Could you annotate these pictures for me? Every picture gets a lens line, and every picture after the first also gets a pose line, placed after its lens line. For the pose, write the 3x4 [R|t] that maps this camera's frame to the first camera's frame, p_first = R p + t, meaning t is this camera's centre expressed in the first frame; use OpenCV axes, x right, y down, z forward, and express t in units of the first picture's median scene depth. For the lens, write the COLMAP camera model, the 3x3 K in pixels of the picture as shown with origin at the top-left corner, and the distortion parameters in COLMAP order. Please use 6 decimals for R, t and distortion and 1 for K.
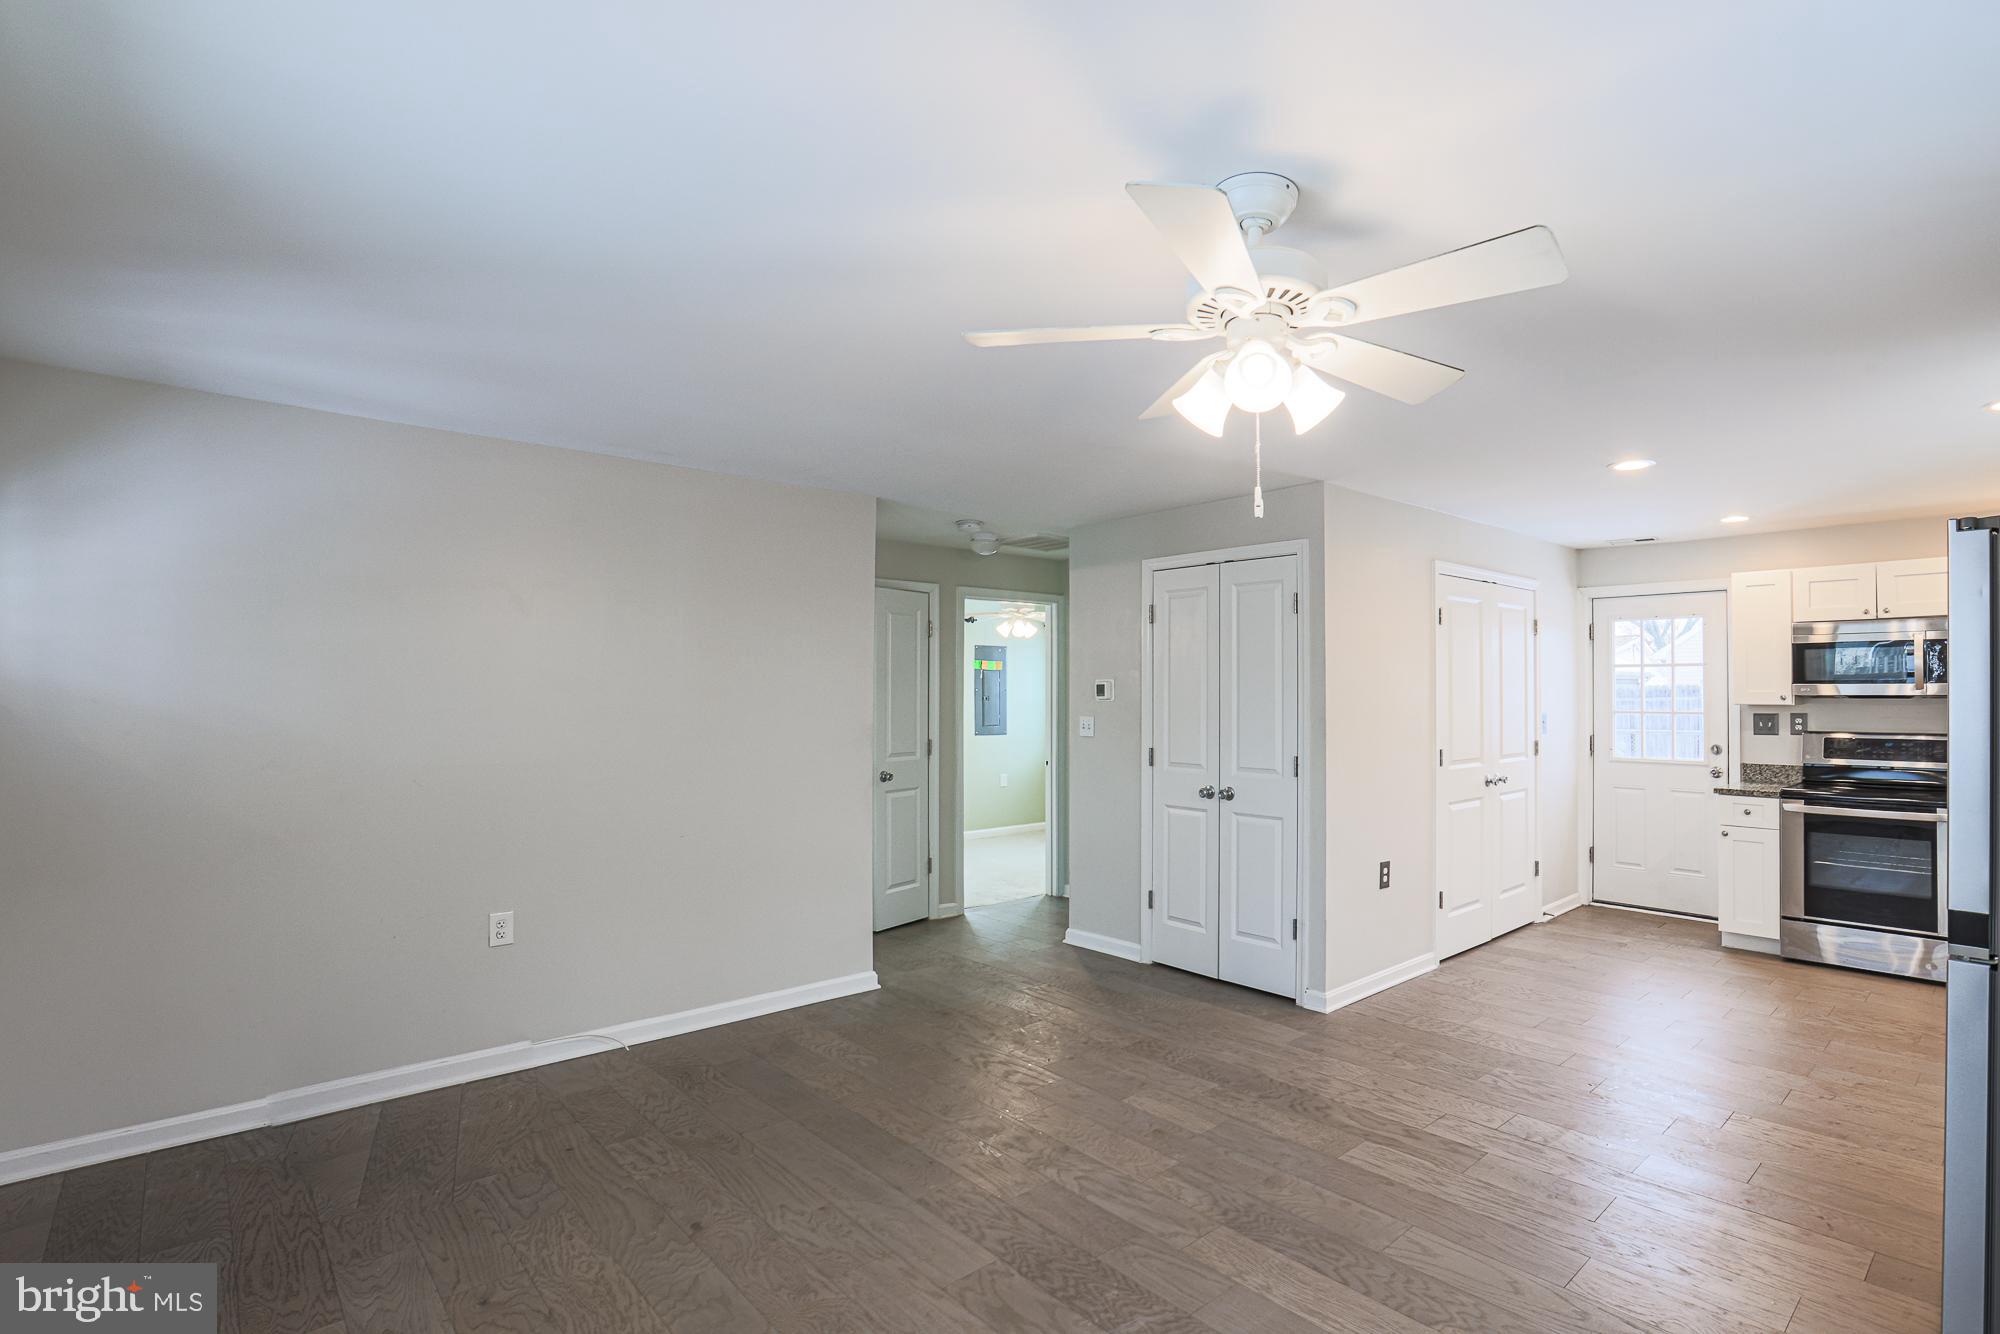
lens RADIAL K [[964.2, 0, 1137.9], [0, 964.2, 679.6], [0, 0, 1]] dist [-0.051473, 0.021635]
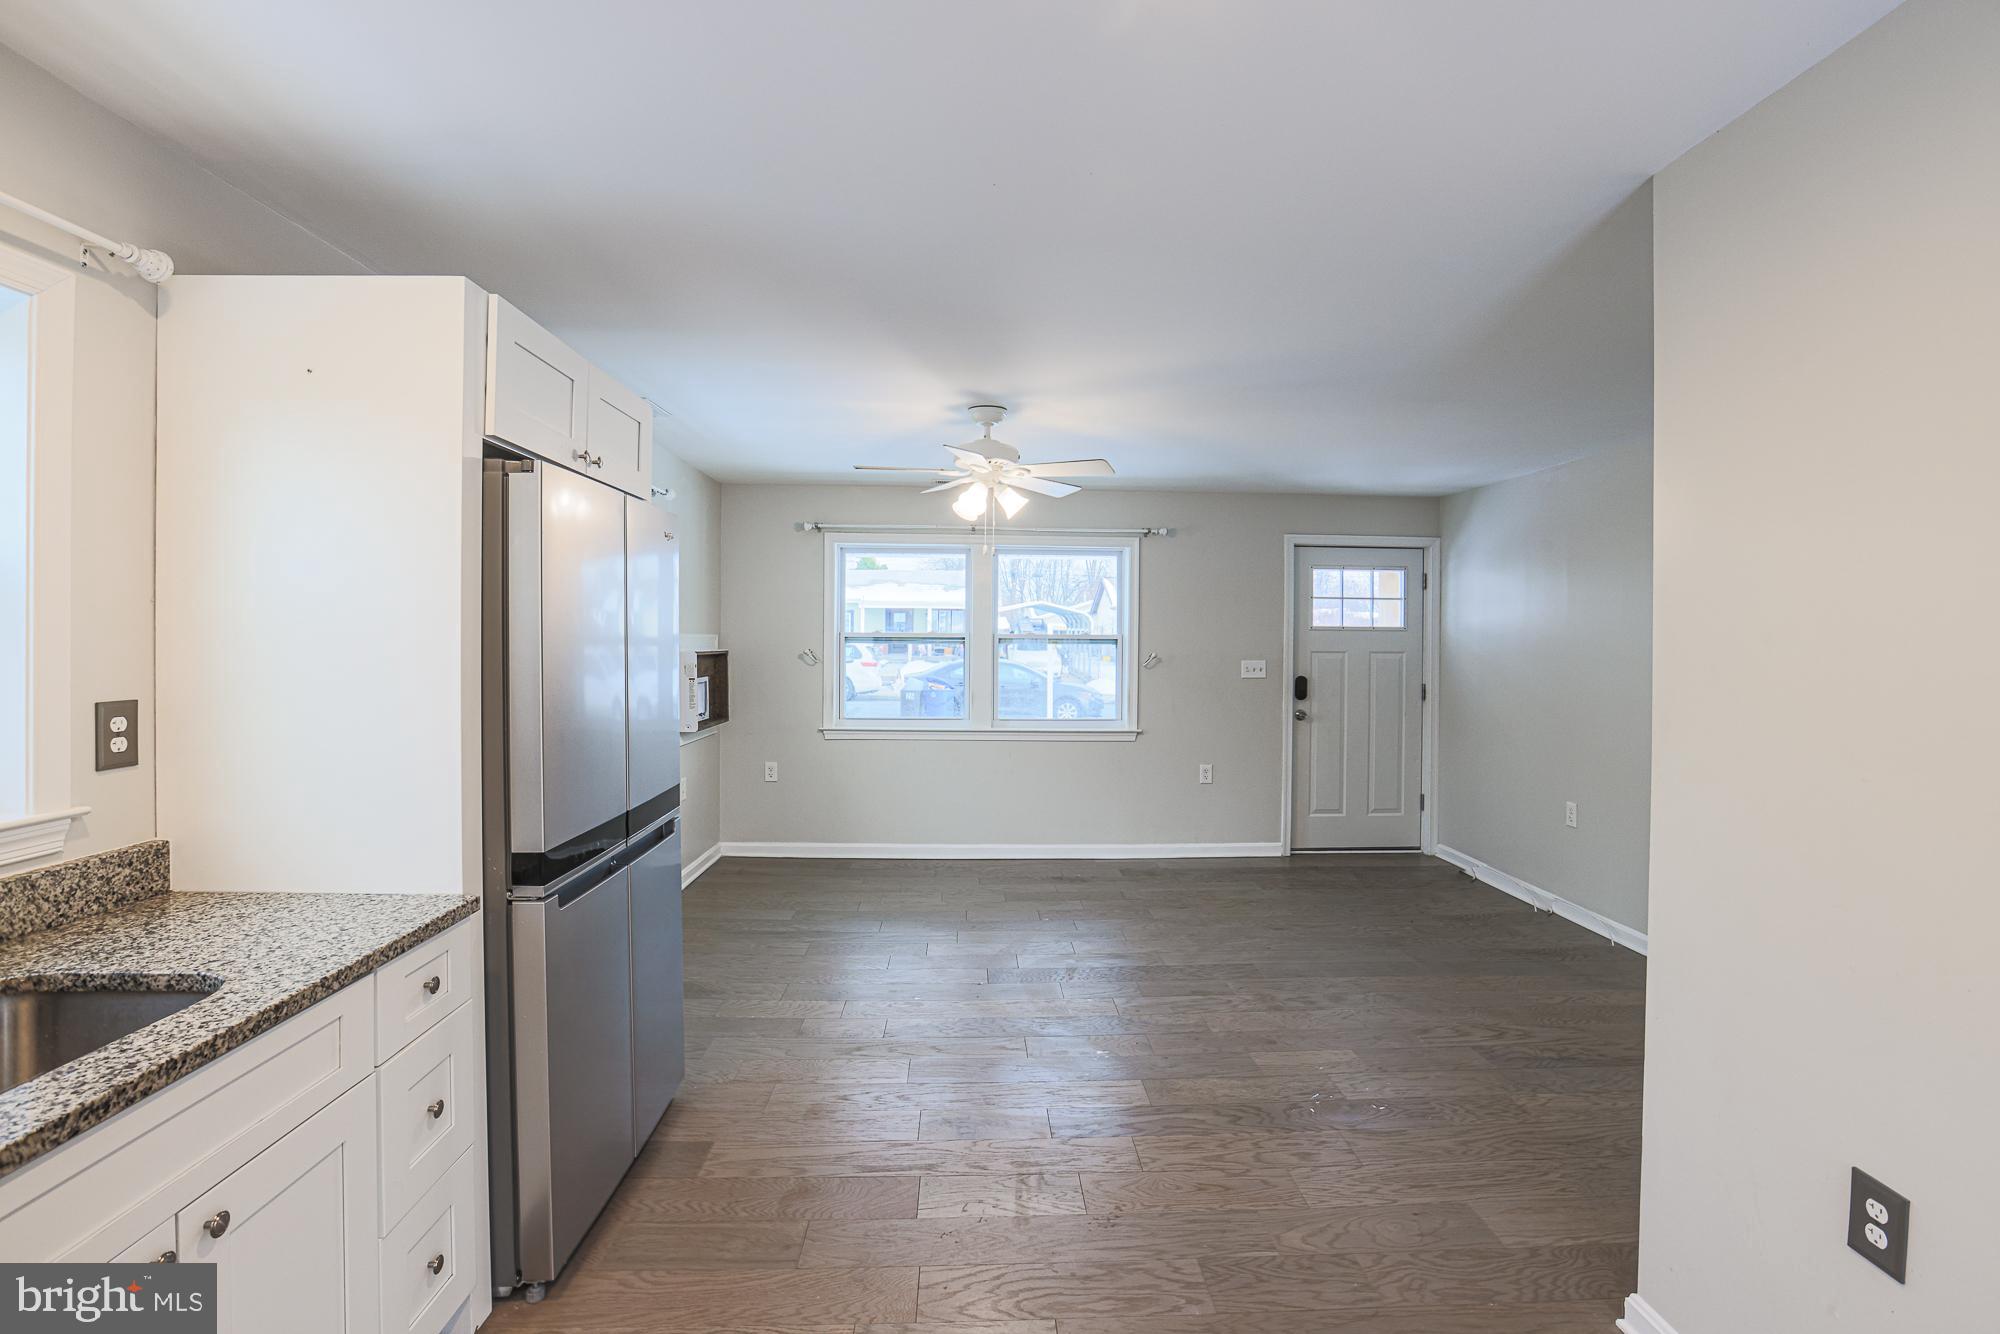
lens RADIAL K [[917.3, 0, 1007.7], [0, 917.3, 643.4], [0, 0, 1]] dist [-0.046399, 0.014567]
pose [[-0.676962, -0.003980, -0.736007, 0.592882], [0.001944, 0.999972, -0.007196, 0.013581], [0.736015, -0.006302, -0.676935, 0.885893]]
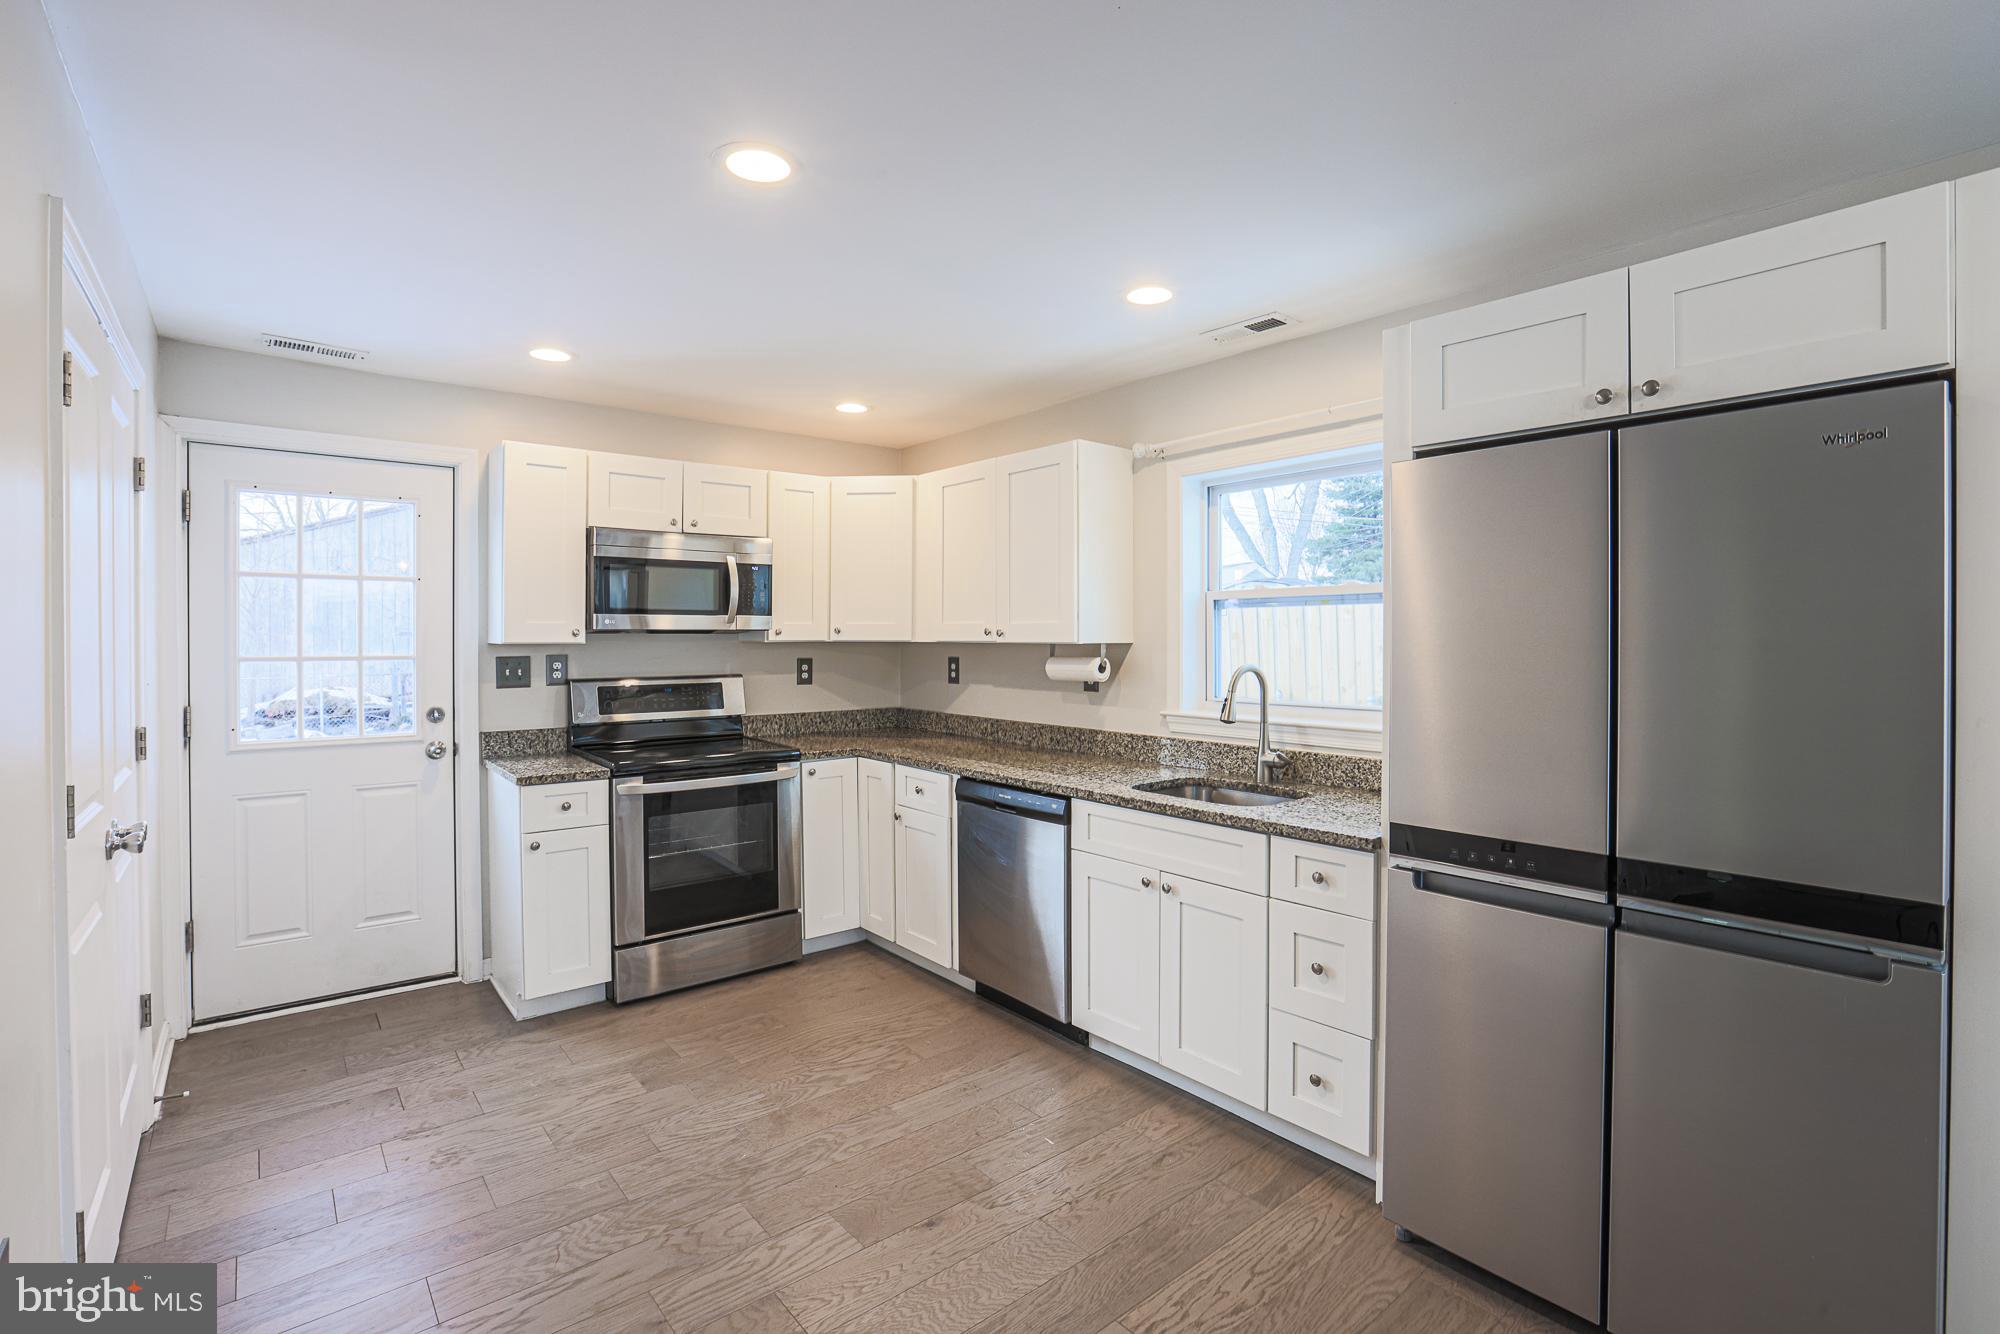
lens RADIAL K [[931.3, 0, 1009.9], [0, 931.3, 640.1], [0, 0, 1]] dist [-0.065898, 0.034402]
pose [[0.088724, -0.006564, 0.996035, 0.034960], [-0.015180, 0.999853, 0.007941, 0.014300], [-0.995941, -0.015824, 0.088611, 0.632489]]
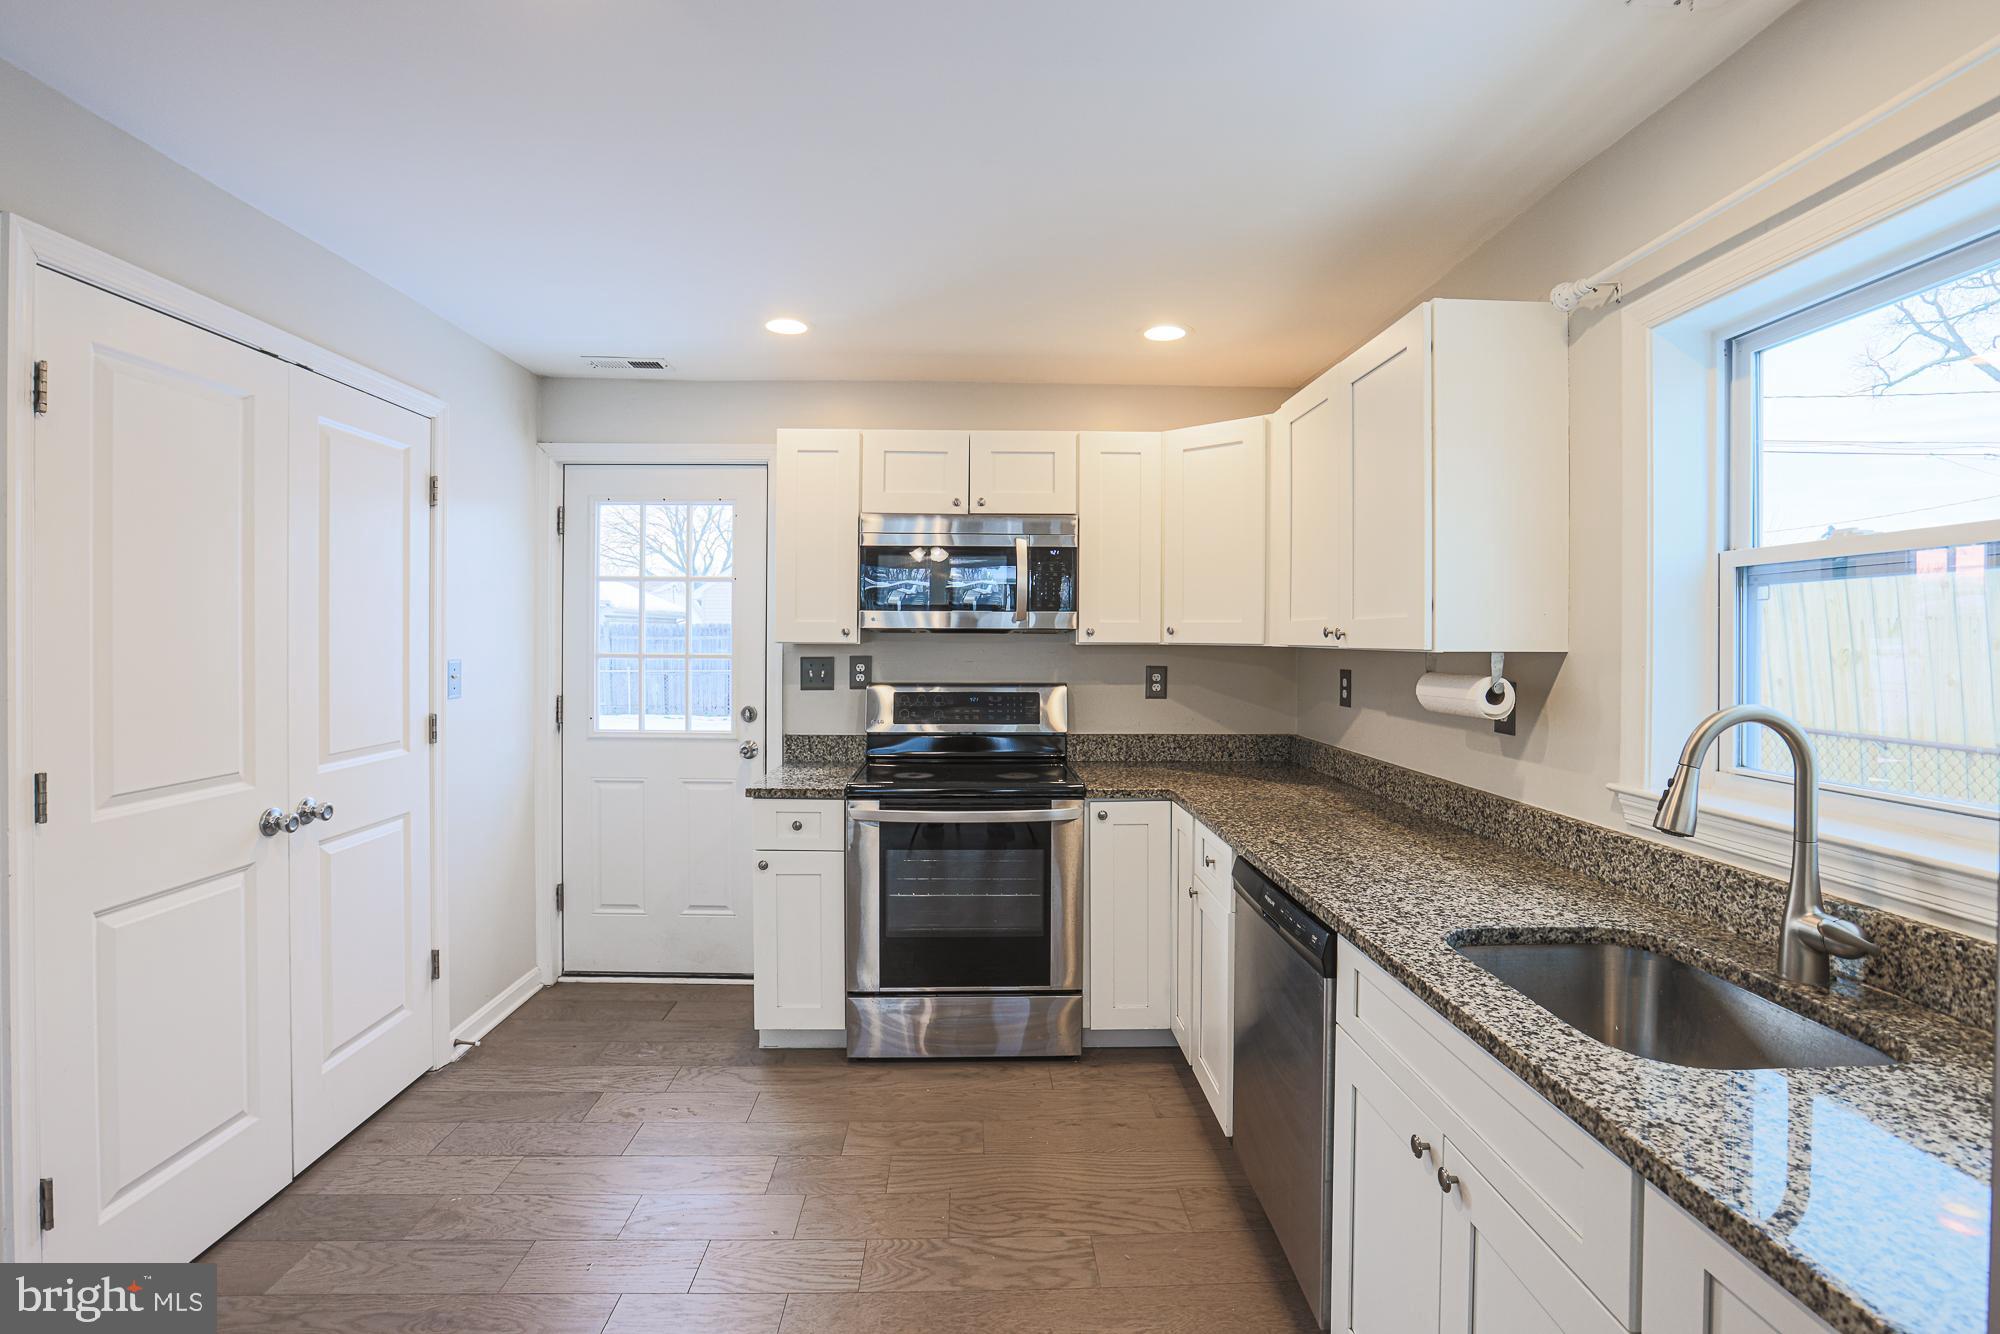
lens RADIAL K [[923.8, 0, 993.7], [0, 923.8, 643.1], [0, 0, 1]] dist [-0.057368, 0.020574]
pose [[0.687497, -0.002310, 0.726183, 0.309742], [-0.015797, 0.999711, 0.018136, 0.013763], [-0.726015, -0.023940, 0.687262, 0.515855]]
